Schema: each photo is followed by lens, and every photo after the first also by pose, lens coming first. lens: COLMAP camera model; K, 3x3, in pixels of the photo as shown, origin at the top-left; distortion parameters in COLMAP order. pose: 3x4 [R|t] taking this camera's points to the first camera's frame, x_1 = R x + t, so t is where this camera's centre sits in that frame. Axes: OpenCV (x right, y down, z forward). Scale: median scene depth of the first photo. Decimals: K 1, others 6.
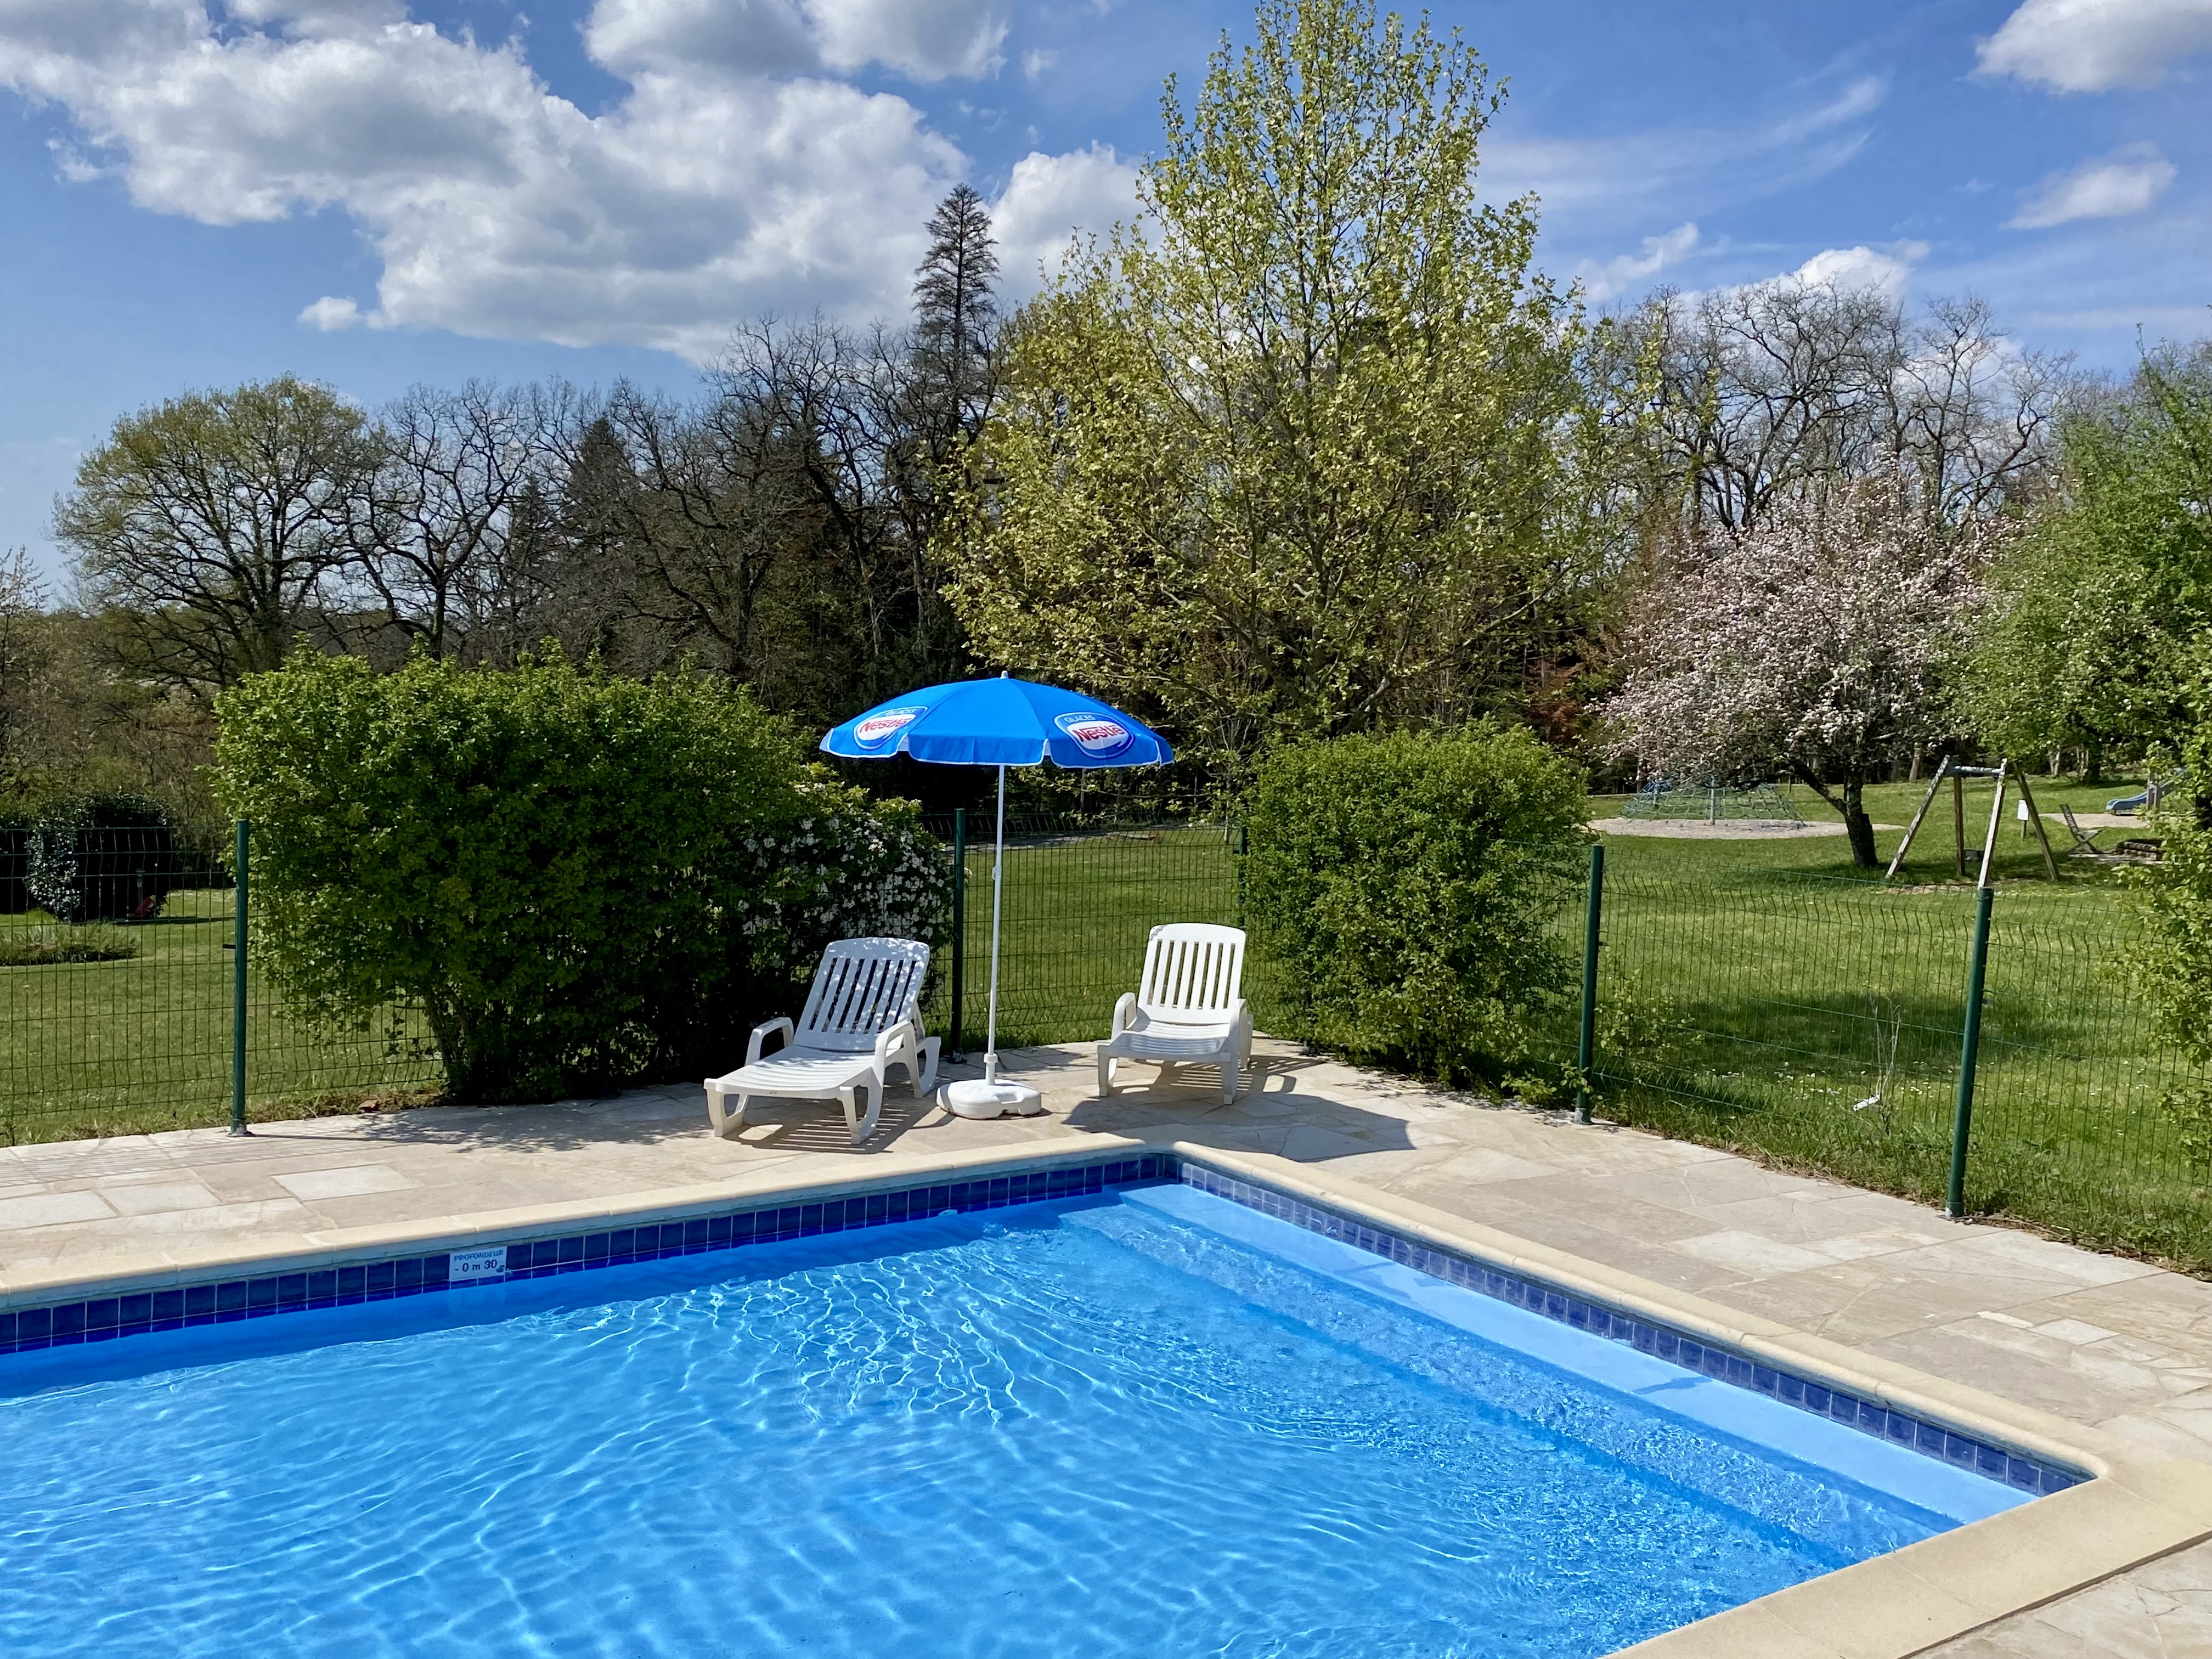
lens RADIAL K [[2081.8, 0, 1106.0], [0, 2081.8, 829.5], [0, 0, 1]] dist [0.052323, -0.009306]
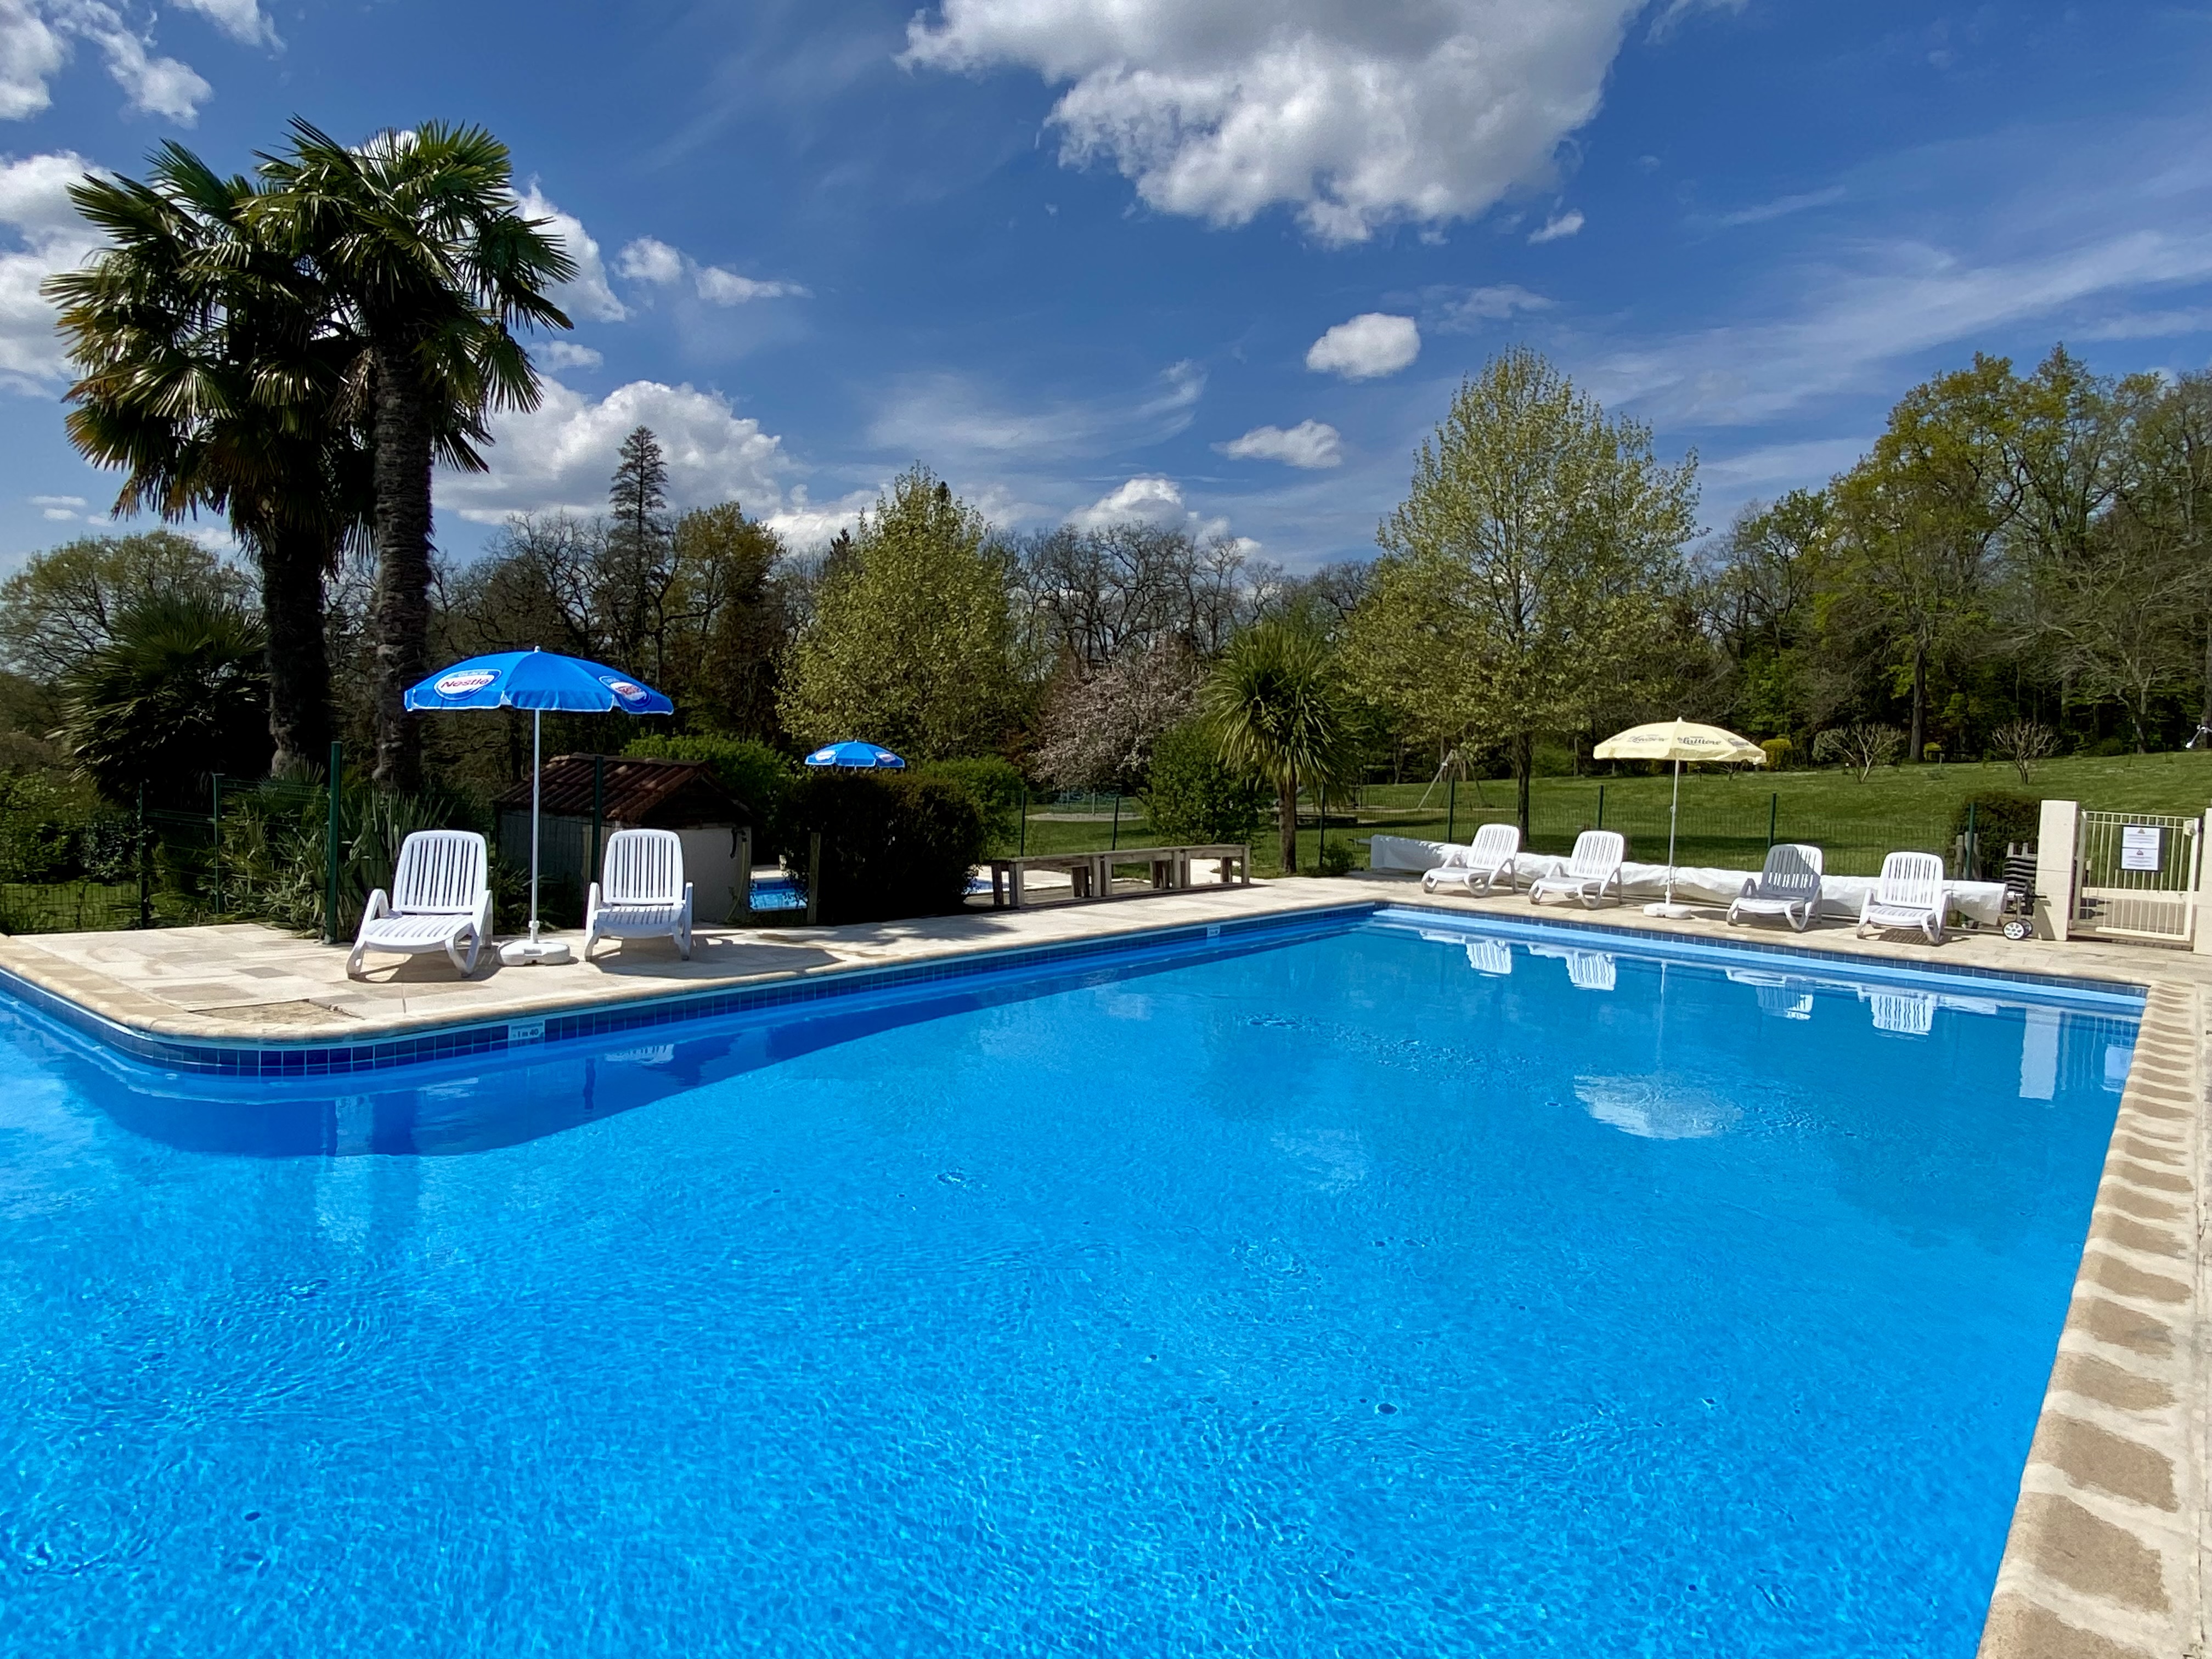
lens RADIAL K [[1346.8, 0, 1106.0], [0, 1346.8, 829.5], [0, 0, 1]] dist [0.033903, -0.000100]
pose [[0.961396, -0.014306, 0.274797, -0.025991], [0.015527, 0.999877, -0.002268, 0.008160], [-0.274731, 0.006447, 0.961500, -0.123169]]
